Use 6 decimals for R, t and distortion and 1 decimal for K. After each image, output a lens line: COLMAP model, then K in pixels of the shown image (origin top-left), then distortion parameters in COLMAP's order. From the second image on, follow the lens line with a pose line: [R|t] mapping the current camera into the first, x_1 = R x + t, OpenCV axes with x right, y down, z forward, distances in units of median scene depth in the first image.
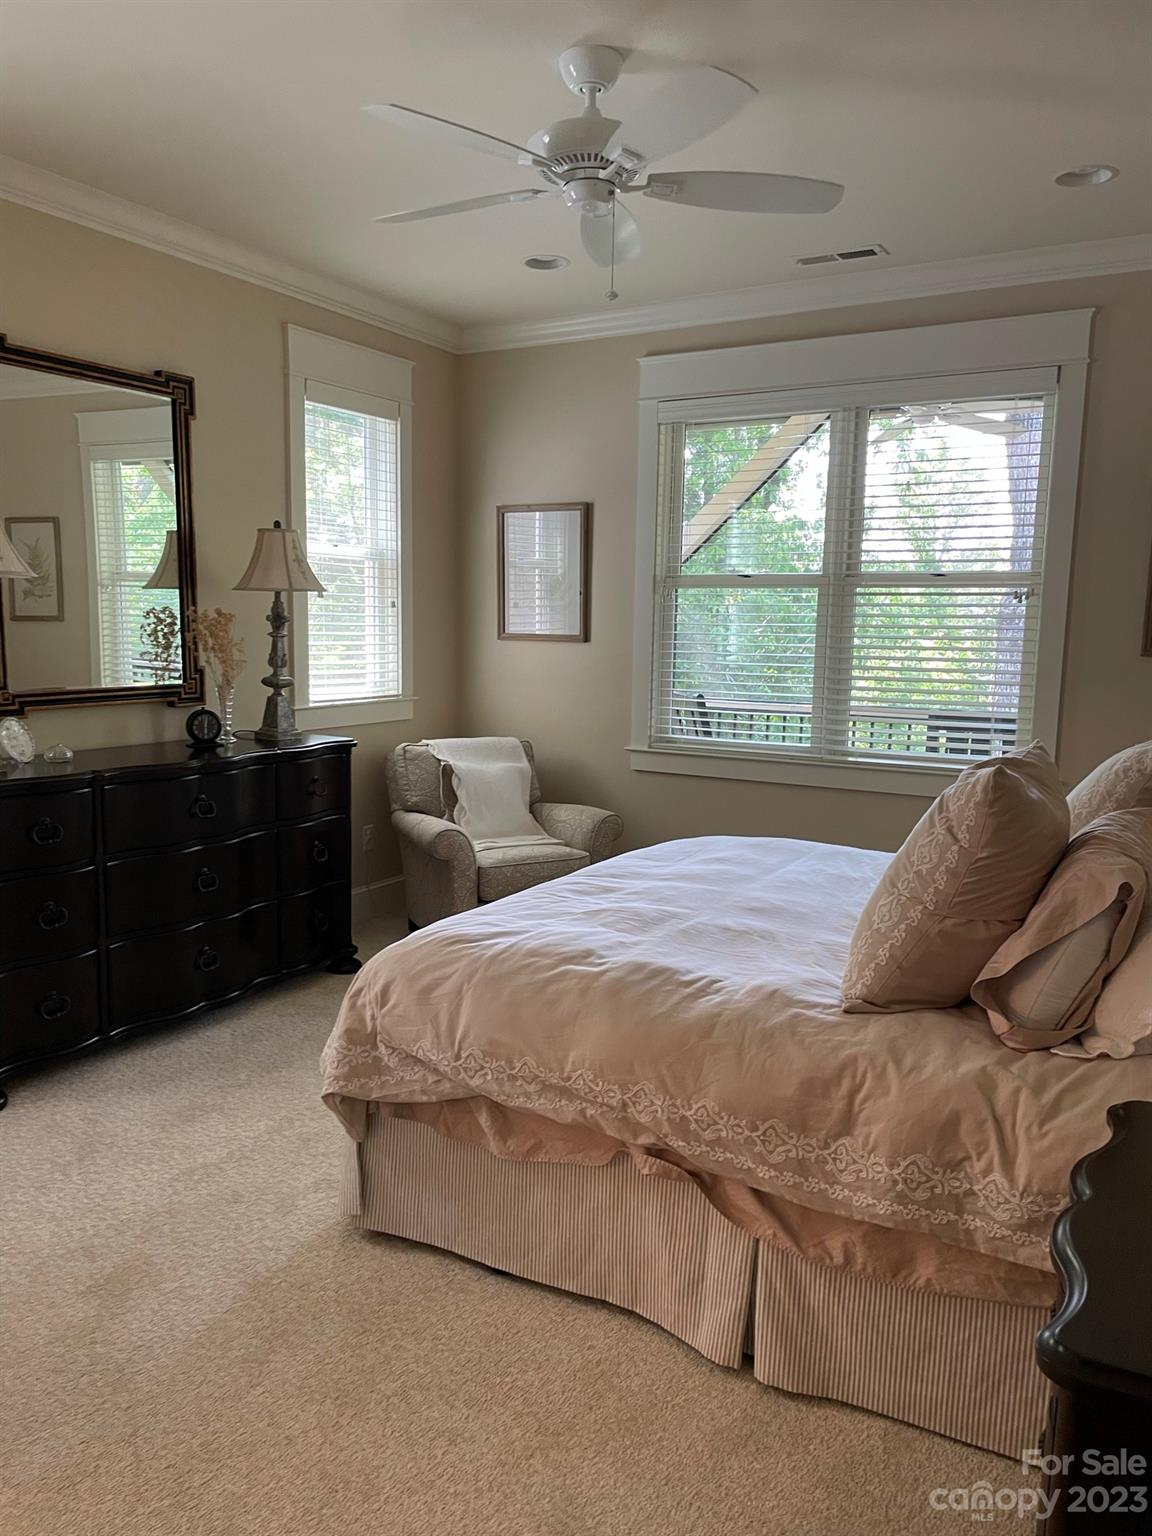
lens RADIAL K [[1152.7, 0, 565.6], [0, 1152.7, 764.4], [0, 0, 1]] dist [0.083309, -0.112331]
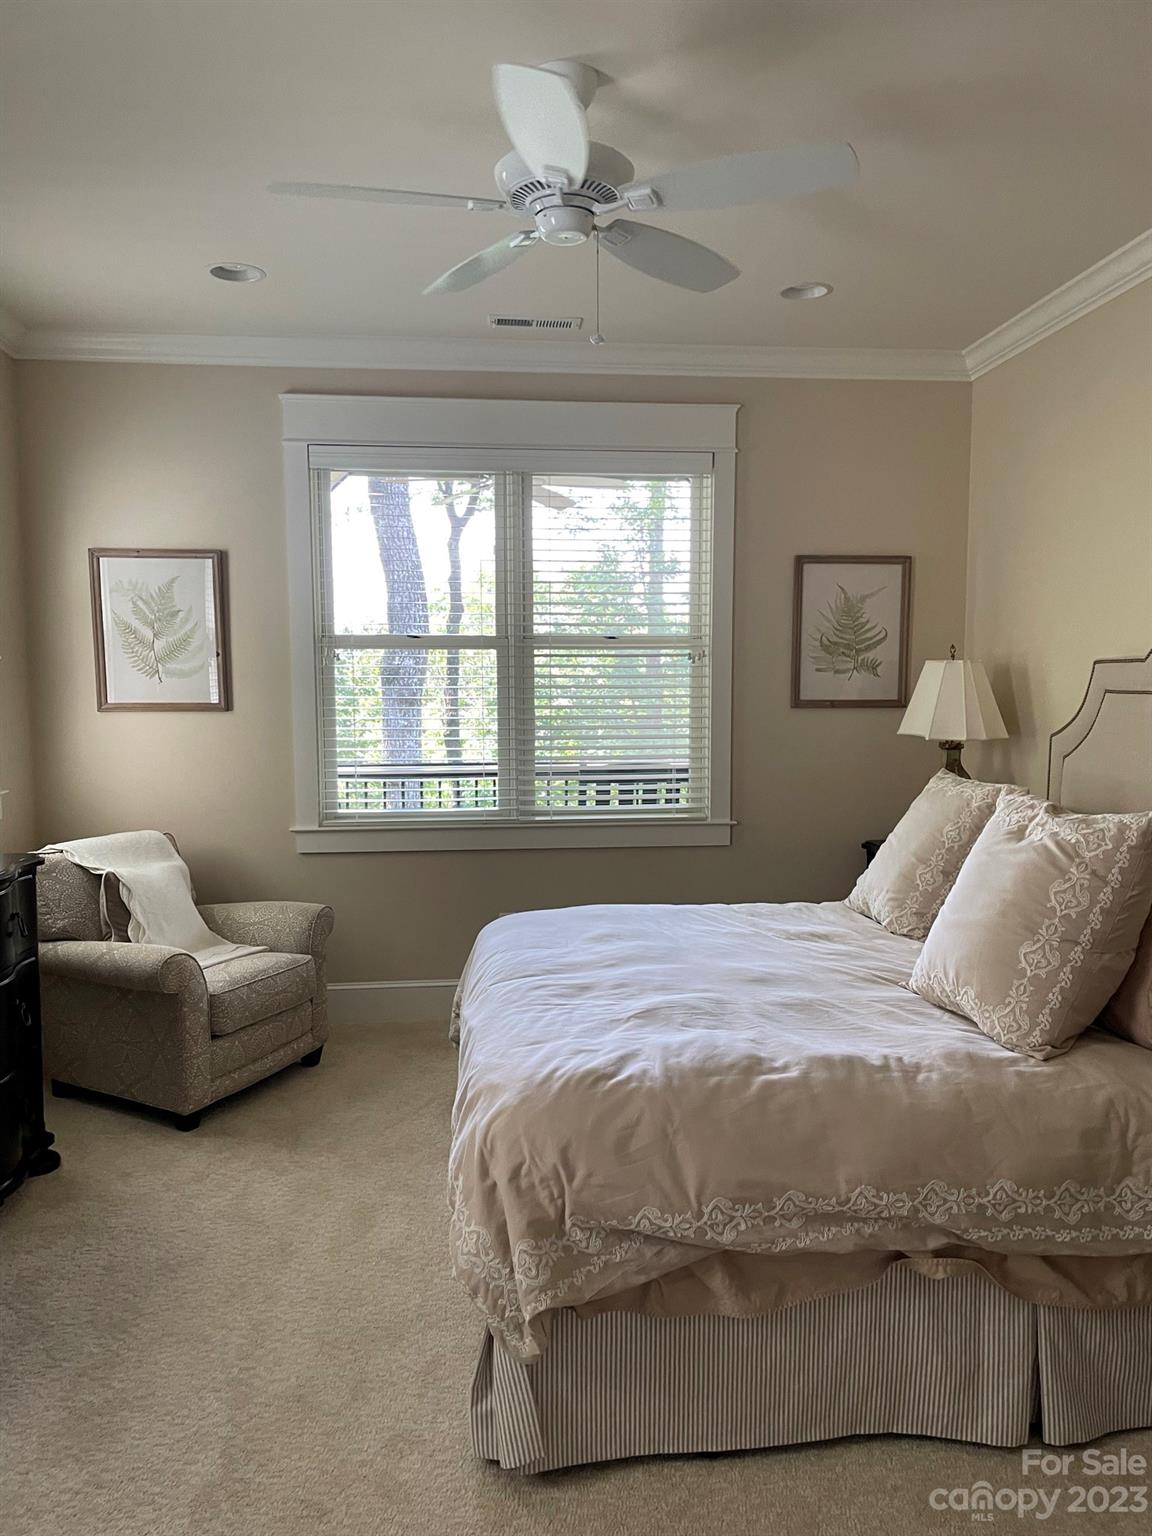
lens RADIAL K [[1152.7, 0, 575.6], [0, 1152.7, 765.7], [0, 0, 1]] dist [0.083309, -0.112331]
pose [[0.808087, -0.064363, 0.585536, -0.605940], [0.090459, 0.995781, -0.015382, -0.062660], [-0.582076, 0.065397, 0.810500, 0.330763]]
